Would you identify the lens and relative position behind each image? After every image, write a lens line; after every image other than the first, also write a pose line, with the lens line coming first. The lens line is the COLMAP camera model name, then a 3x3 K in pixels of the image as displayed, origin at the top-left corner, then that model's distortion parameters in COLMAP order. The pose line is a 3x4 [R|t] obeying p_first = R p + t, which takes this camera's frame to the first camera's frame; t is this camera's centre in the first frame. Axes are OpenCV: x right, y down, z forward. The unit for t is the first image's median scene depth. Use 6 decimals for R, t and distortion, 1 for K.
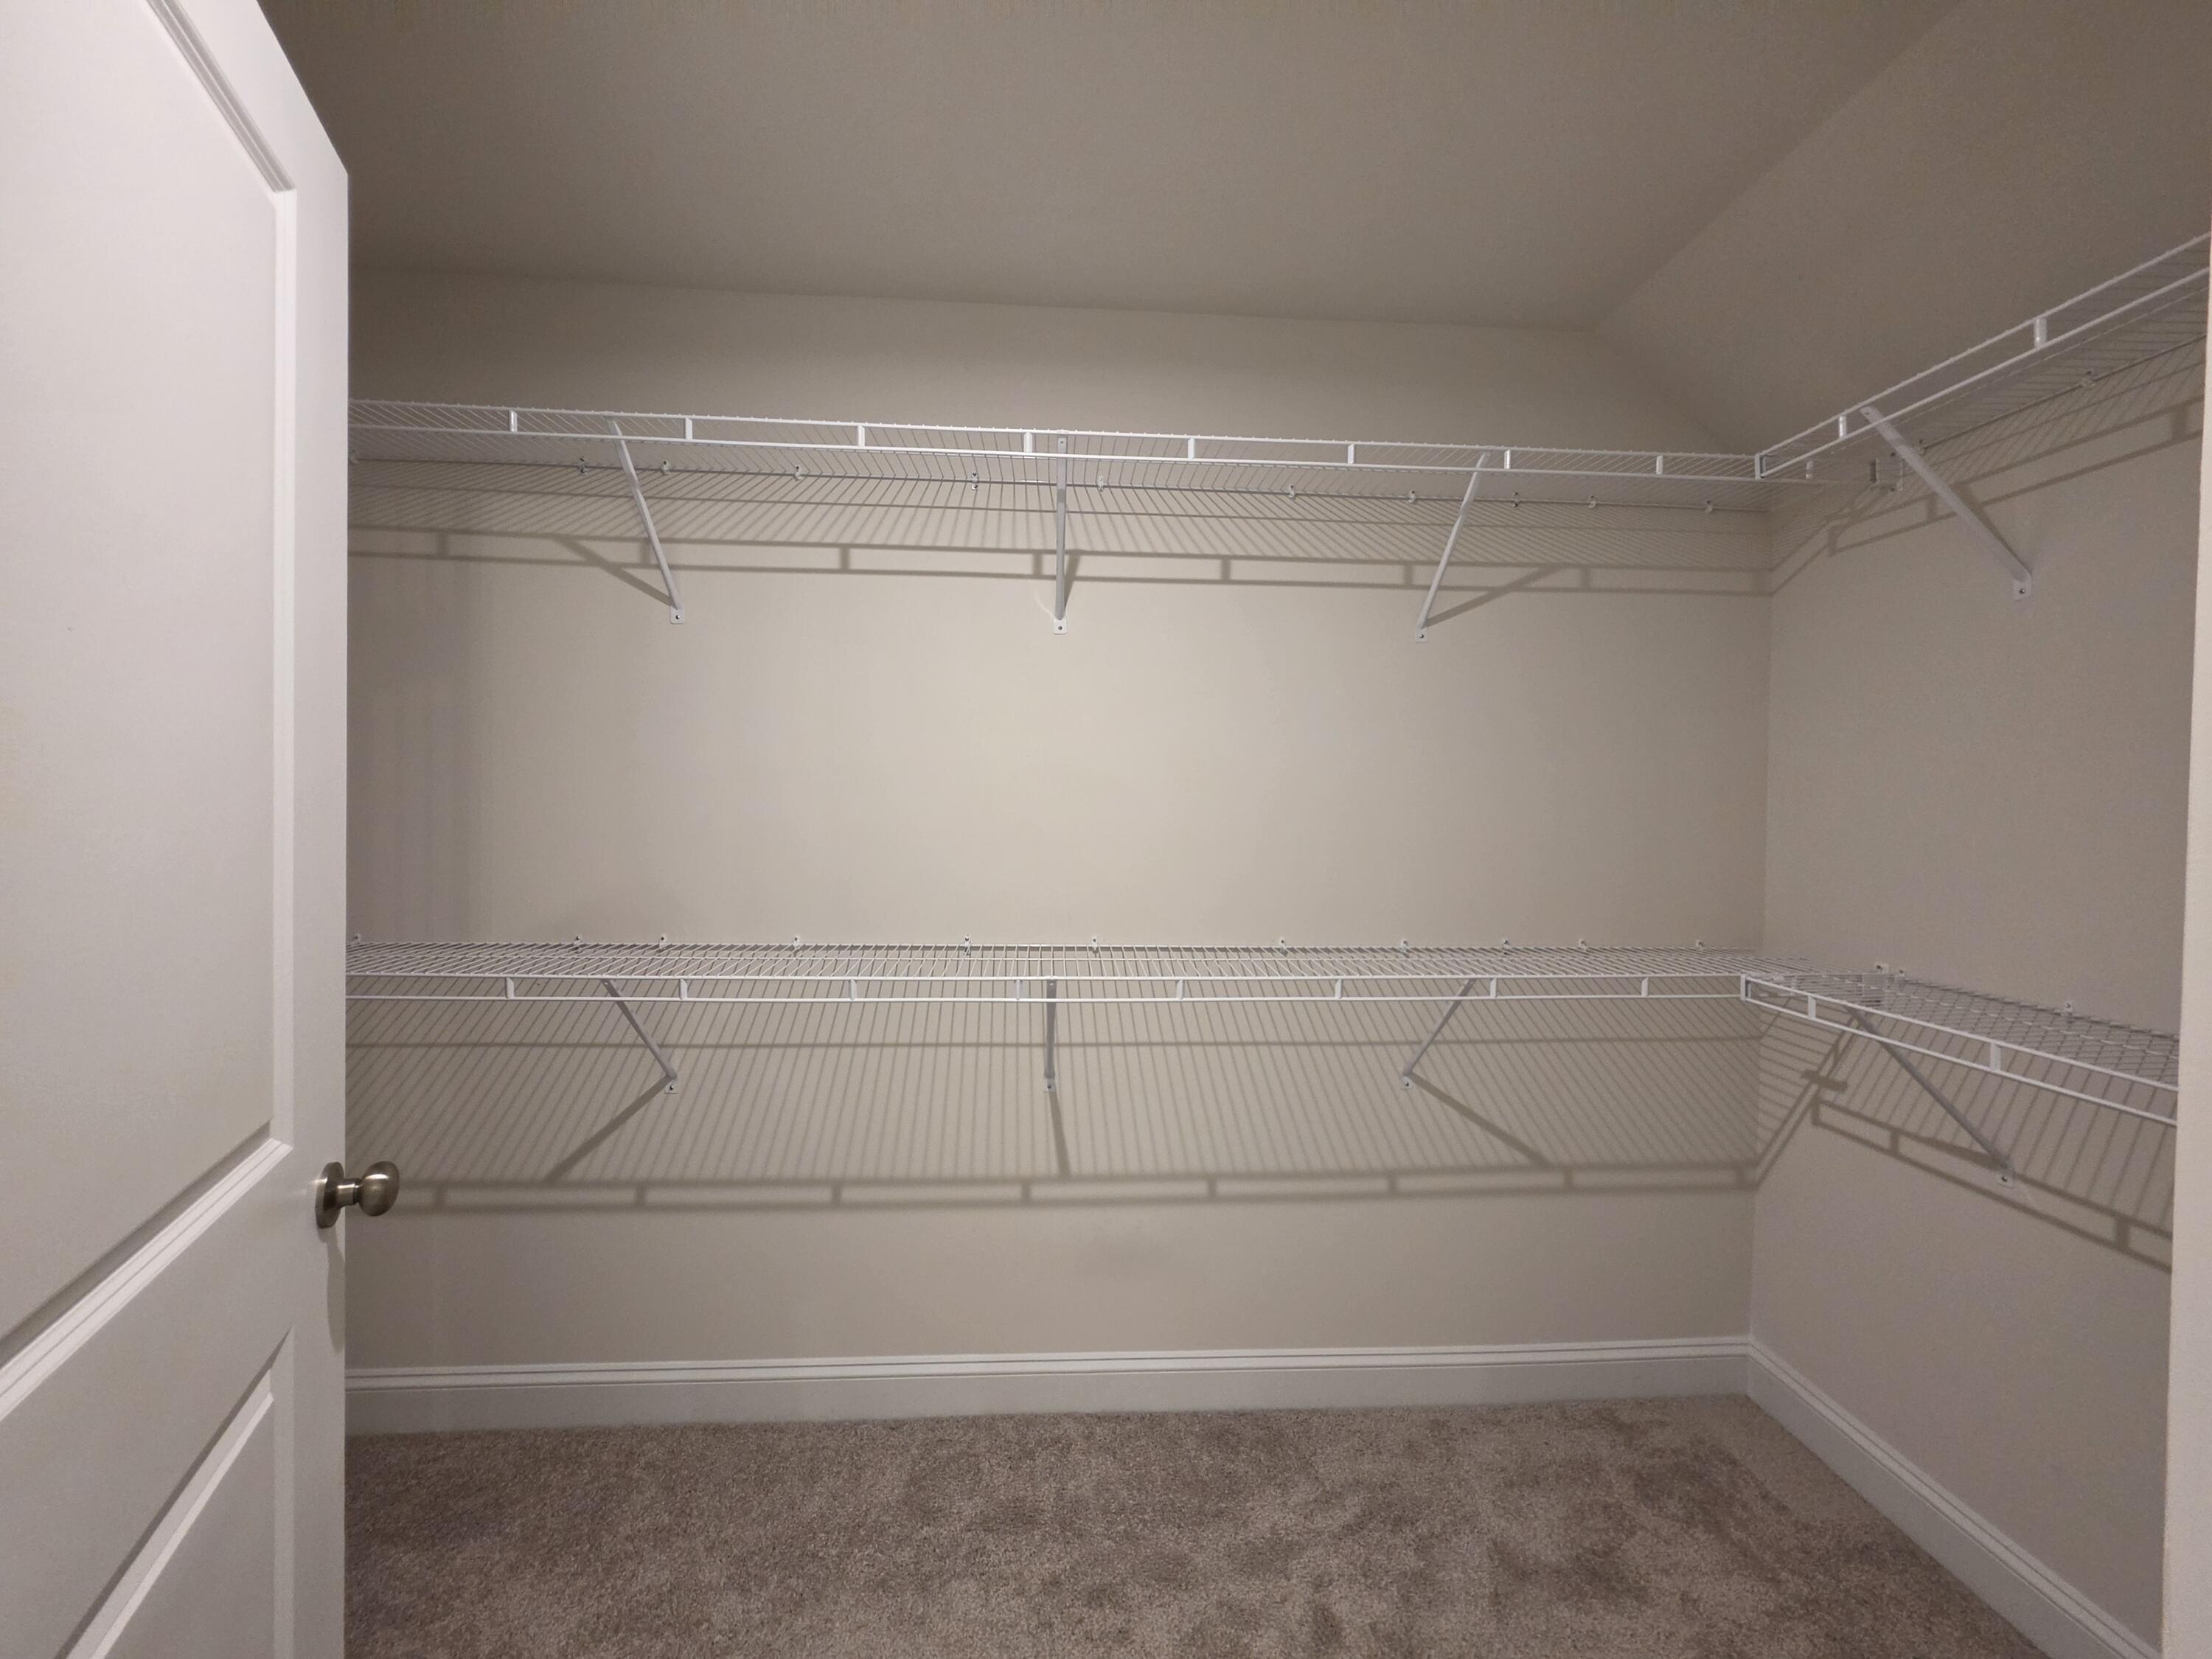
lens RADIAL K [[887.1, 0, 1106.9], [0, 887.1, 822.0], [0, 0, 1]] dist [-0.004680, 0.001412]
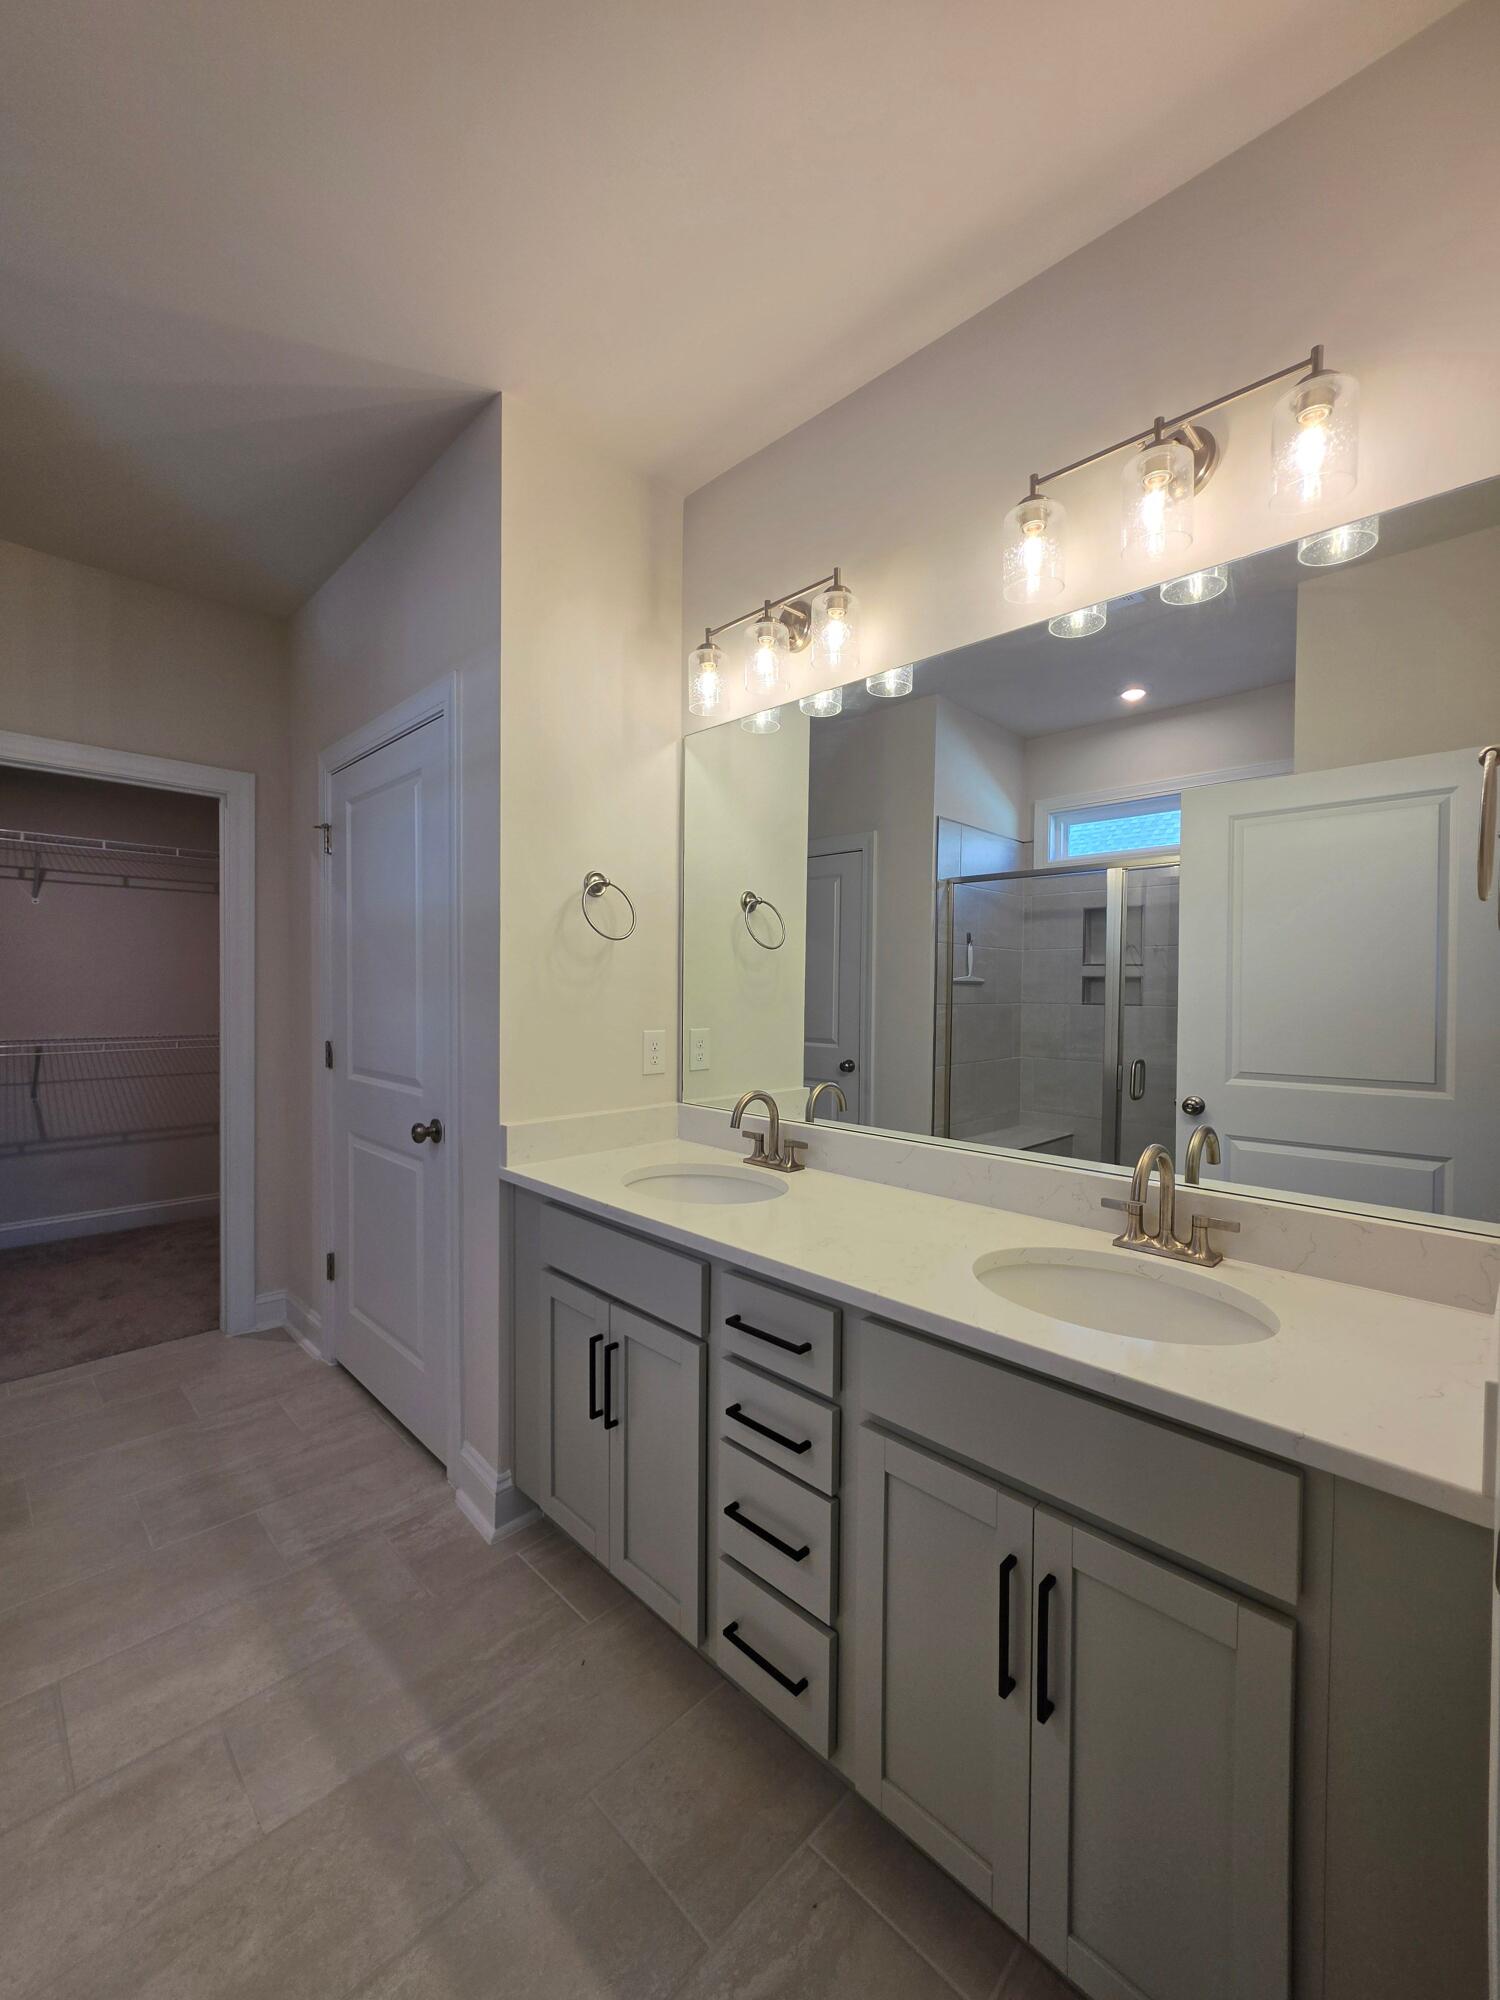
lens RADIAL K [[802.1, 0, 753.7], [0, 802.1, 996.4], [0, 0, 1]] dist [-0.004680, 0.001412]
pose [[0.747985, -0.018597, 0.663455, -0.039743], [0.014593, 0.999827, 0.011573, 0.030613], [-0.663555, 0.001025, 0.748127, -1.789733]]
